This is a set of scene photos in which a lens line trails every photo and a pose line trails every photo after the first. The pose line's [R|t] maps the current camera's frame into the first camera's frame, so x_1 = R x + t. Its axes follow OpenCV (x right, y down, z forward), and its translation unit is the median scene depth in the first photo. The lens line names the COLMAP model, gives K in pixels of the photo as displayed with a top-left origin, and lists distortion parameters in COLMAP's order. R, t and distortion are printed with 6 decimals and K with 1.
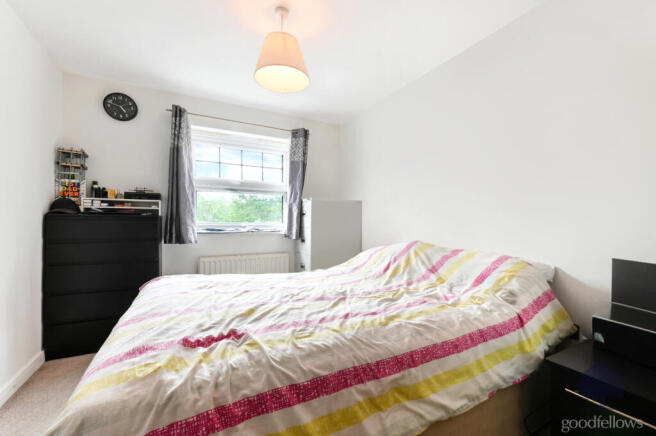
lens RADIAL K [[303.6, 0, 346.0], [0, 303.6, 219.6], [0, 0, 1]] dist [0.000410, -0.000301]
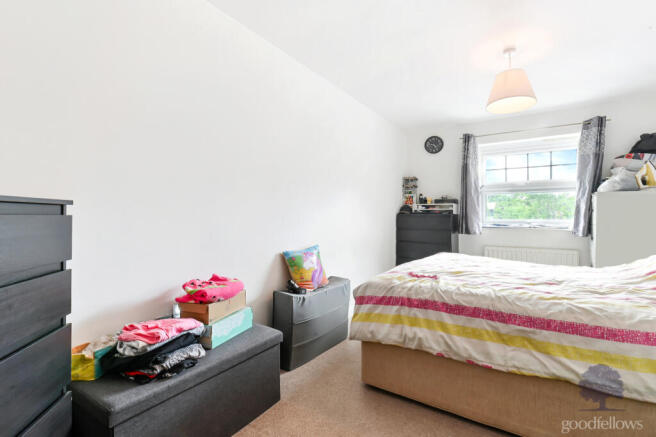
lens RADIAL K [[303.6, 0, 346.0], [0, 303.6, 220.1], [0, 0, 1]] dist [0.000410, -0.000301]
pose [[0.483567, 0.002292, -0.875304, 0.394589], [0.003971, 0.999981, 0.004812, 0.006667], [0.875298, -0.005803, 0.483548, -0.148496]]
